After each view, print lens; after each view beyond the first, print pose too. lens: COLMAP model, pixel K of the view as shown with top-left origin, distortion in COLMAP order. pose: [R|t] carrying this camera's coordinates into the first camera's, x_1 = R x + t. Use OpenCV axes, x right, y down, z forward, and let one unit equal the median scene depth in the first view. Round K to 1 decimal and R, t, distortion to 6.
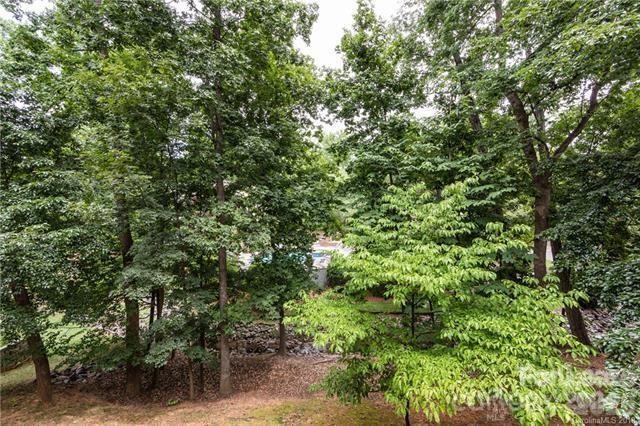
lens RADIAL K [[254.4, 0, 320.0], [0, 254.4, 213.0], [0, 0, 1]] dist [0.001756, 0.000324]
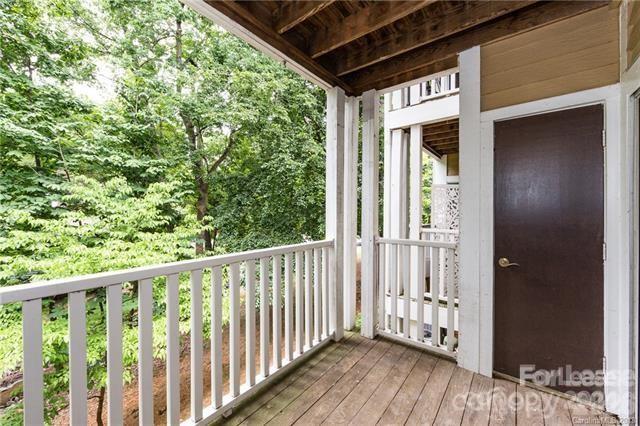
lens RADIAL K [[254.4, 0, 320.0], [0, 254.4, 213.0], [0, 0, 1]] dist [0.001756, 0.000324]
pose [[0.368421, 0.011561, 0.929587, -0.248736], [-0.016668, 0.999844, -0.005829, 0.016834], [-0.929510, -0.013347, 0.368556, -0.122220]]
